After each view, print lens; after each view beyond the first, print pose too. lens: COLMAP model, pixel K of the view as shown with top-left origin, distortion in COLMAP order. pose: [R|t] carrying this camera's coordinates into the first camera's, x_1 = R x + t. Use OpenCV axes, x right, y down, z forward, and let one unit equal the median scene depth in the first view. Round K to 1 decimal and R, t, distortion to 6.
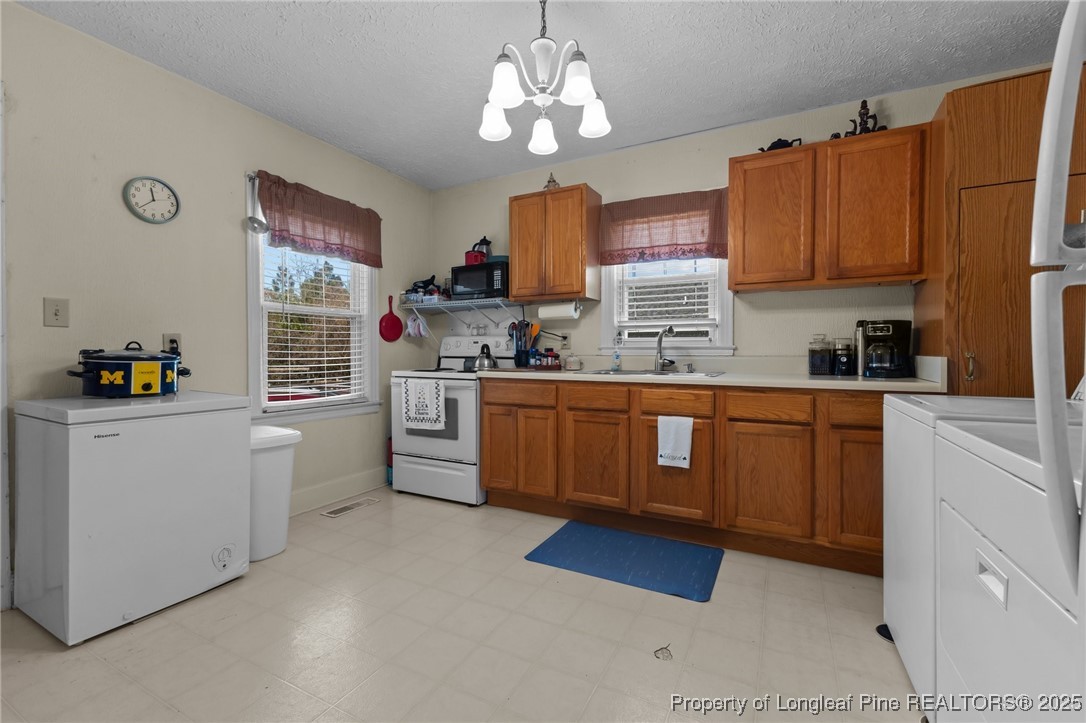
lens RADIAL K [[472.8, 0, 542.6], [0, 472.8, 357.9], [0, 0, 1]] dist [0.008397, -0.002776]
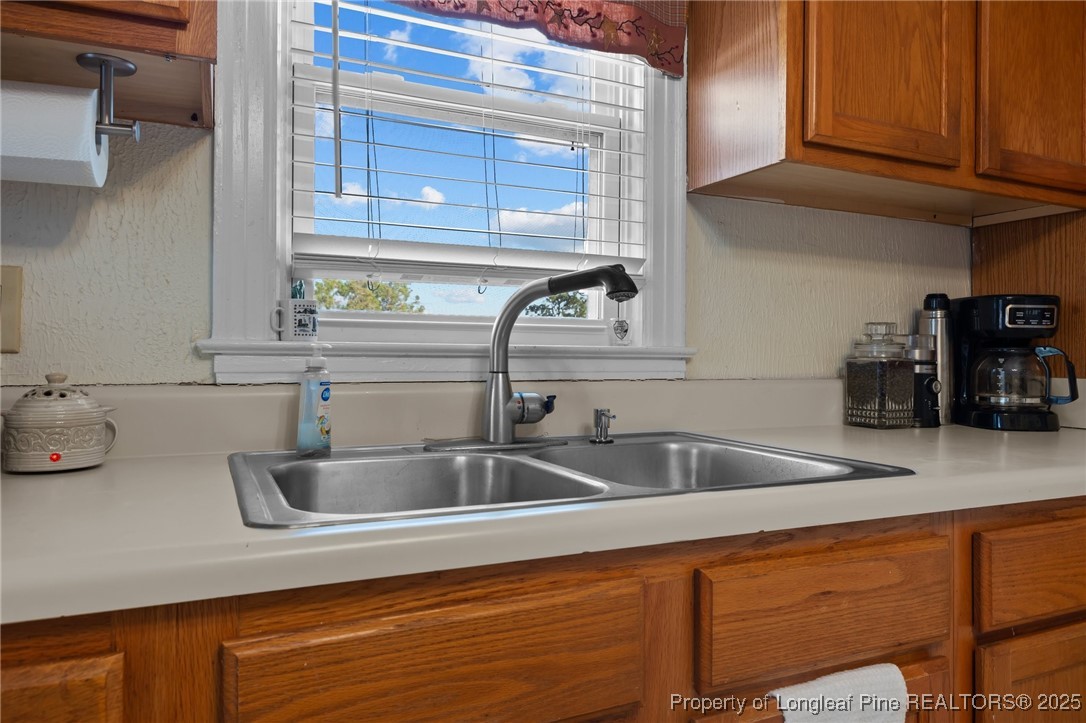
lens RADIAL K [[735.1, 0, 541.5], [0, 735.1, 349.6], [0, 0, 1]] dist [0.007343, 0.002834]
pose [[0.600566, 0.014071, 0.799451, -0.058902], [0.005578, 0.999747, -0.021787, -0.014510], [-0.799555, 0.017544, 0.600336, 0.770137]]
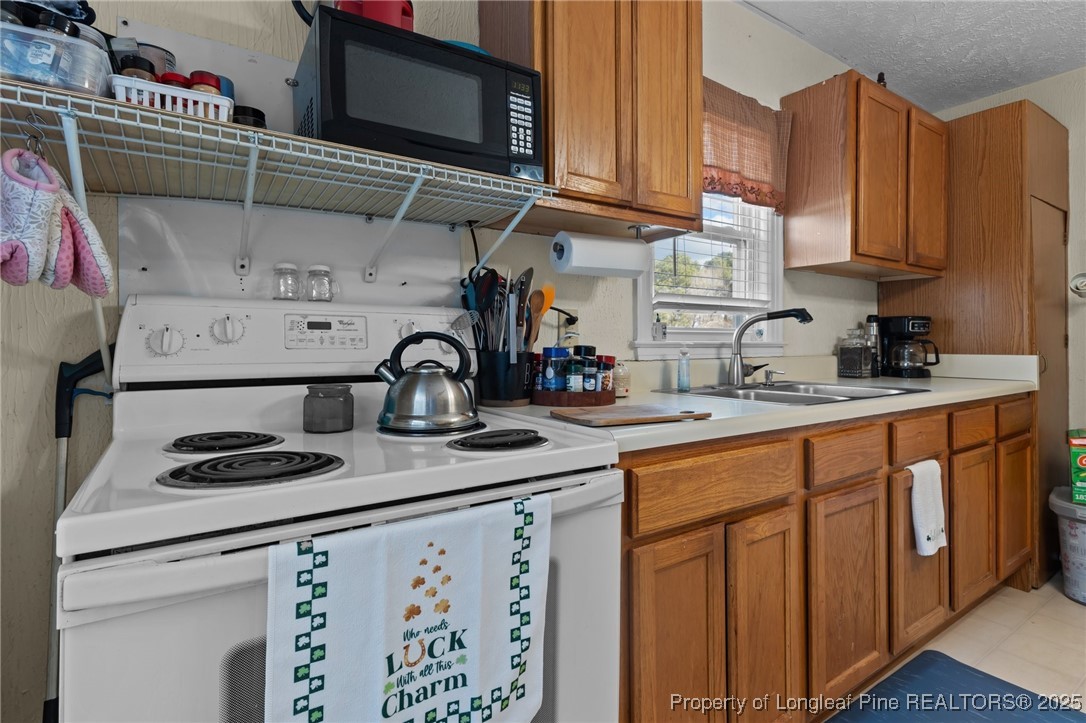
lens RADIAL K [[528.7, 0, 536.6], [0, 528.7, 344.2], [0, 0, 1]] dist [0.006352, 0.000399]
pose [[0.475748, -0.000050, 0.879581, -0.449708], [0.014811, 0.999859, -0.007954, -0.021653], [-0.879457, 0.016812, 0.475682, 0.940468]]
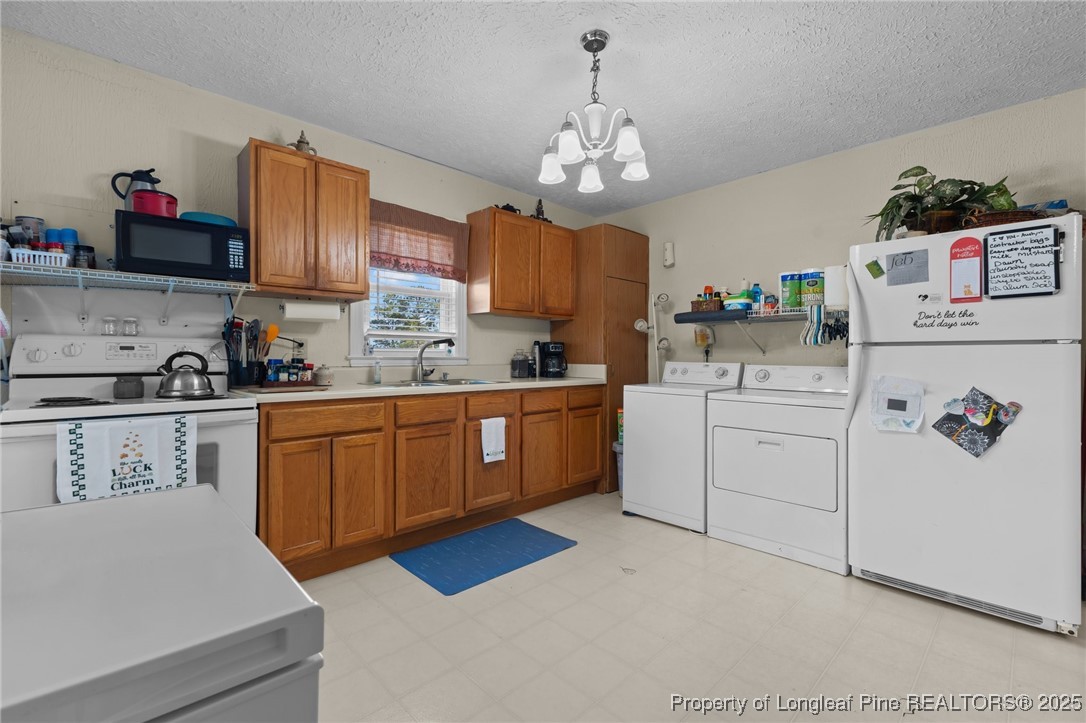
lens RADIAL K [[472.8, 0, 540.6], [0, 472.8, 358.4], [0, 0, 1]] dist [0.008397, -0.002776]
pose [[0.312534, -0.002177, 0.949904, -0.671389], [0.010093, 0.999949, -0.001029, -0.018069], [-0.949853, 0.009909, 0.312540, 0.444514]]
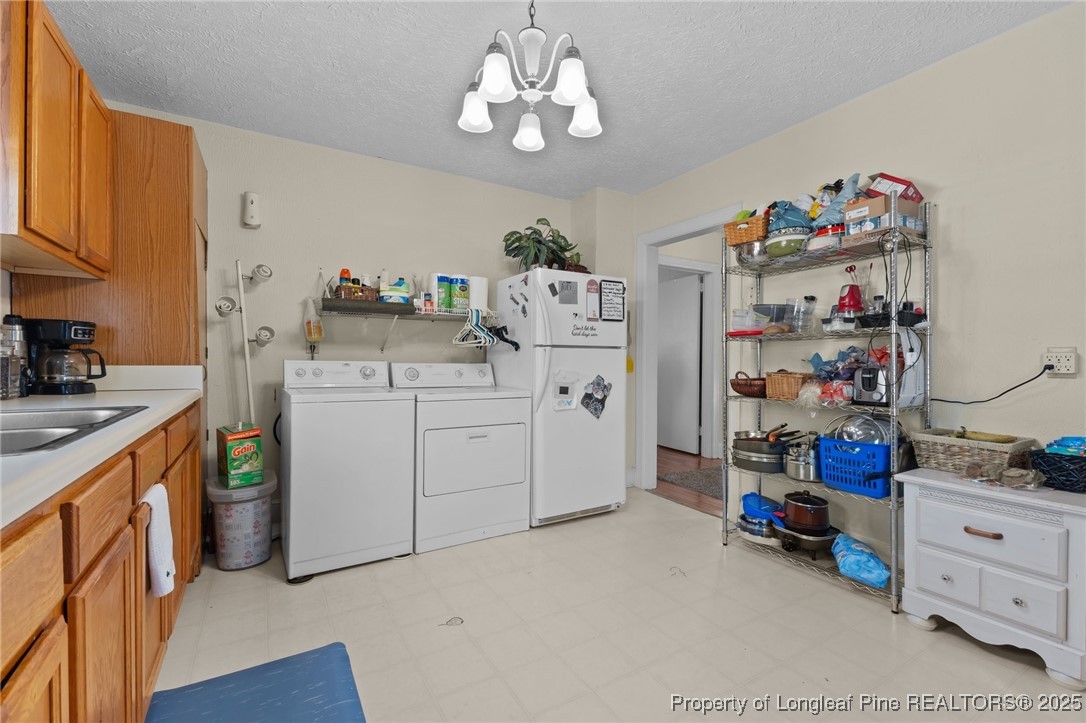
lens RADIAL K [[472.8, 0, 544.9], [0, 472.8, 367.2], [0, 0, 1]] dist [0.008397, -0.002776]
pose [[-0.856563, -0.016714, 0.515772, -0.293988], [-0.001171, 0.999536, 0.030445, -0.022060], [-0.516042, 0.025474, -0.856185, 1.036340]]
